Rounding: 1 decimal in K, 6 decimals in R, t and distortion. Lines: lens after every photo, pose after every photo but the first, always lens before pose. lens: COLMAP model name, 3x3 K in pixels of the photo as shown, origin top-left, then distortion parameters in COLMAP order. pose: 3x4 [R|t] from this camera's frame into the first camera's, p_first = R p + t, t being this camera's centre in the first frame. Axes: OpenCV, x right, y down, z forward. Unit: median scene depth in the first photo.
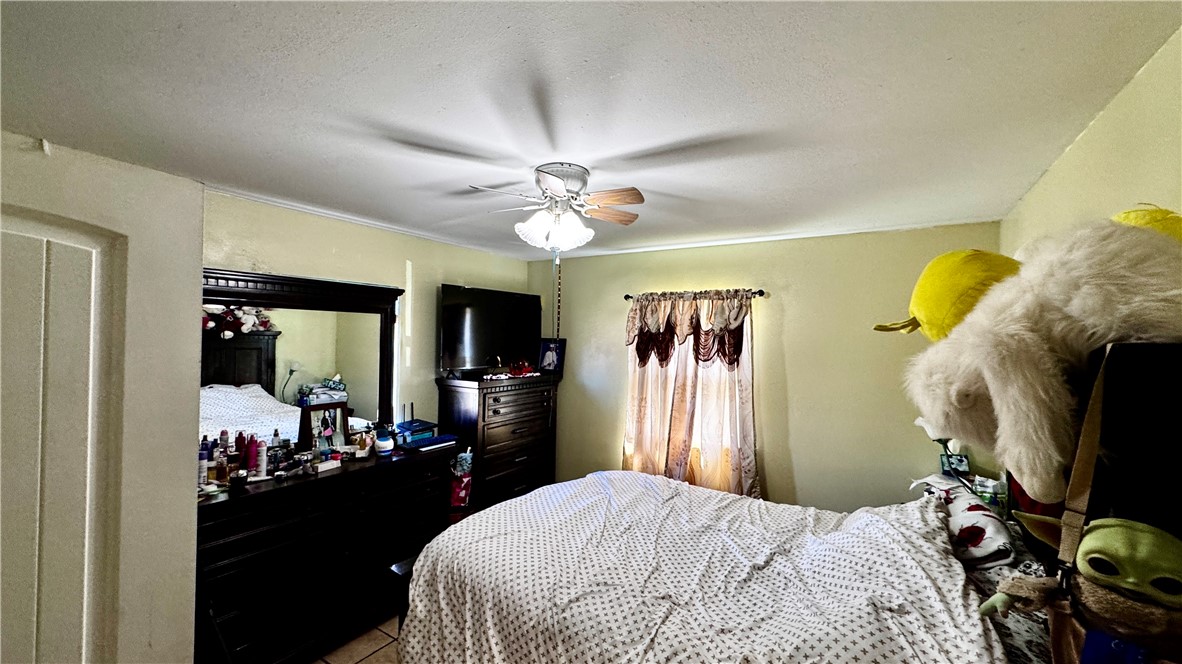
lens RADIAL K [[471.6, 0, 591.0], [0, 471.6, 332.0], [0, 0, 1]] dist [-0.003272, 0.000858]
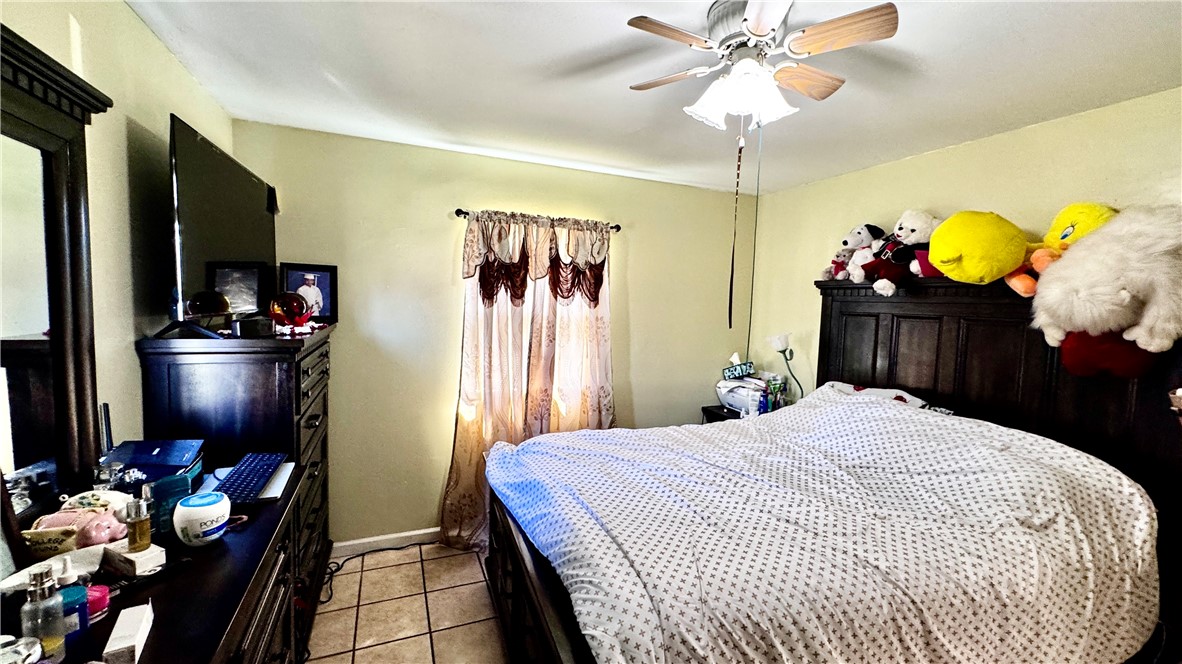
lens RADIAL K [[471.6, 0, 591.0], [0, 471.6, 332.0], [0, 0, 1]] dist [-0.003272, 0.000858]
pose [[0.557955, -0.059364, 0.827745, -0.458910], [-0.029434, 0.995395, 0.091228, 0.041483], [-0.829349, -0.075265, 0.553638, 0.446402]]
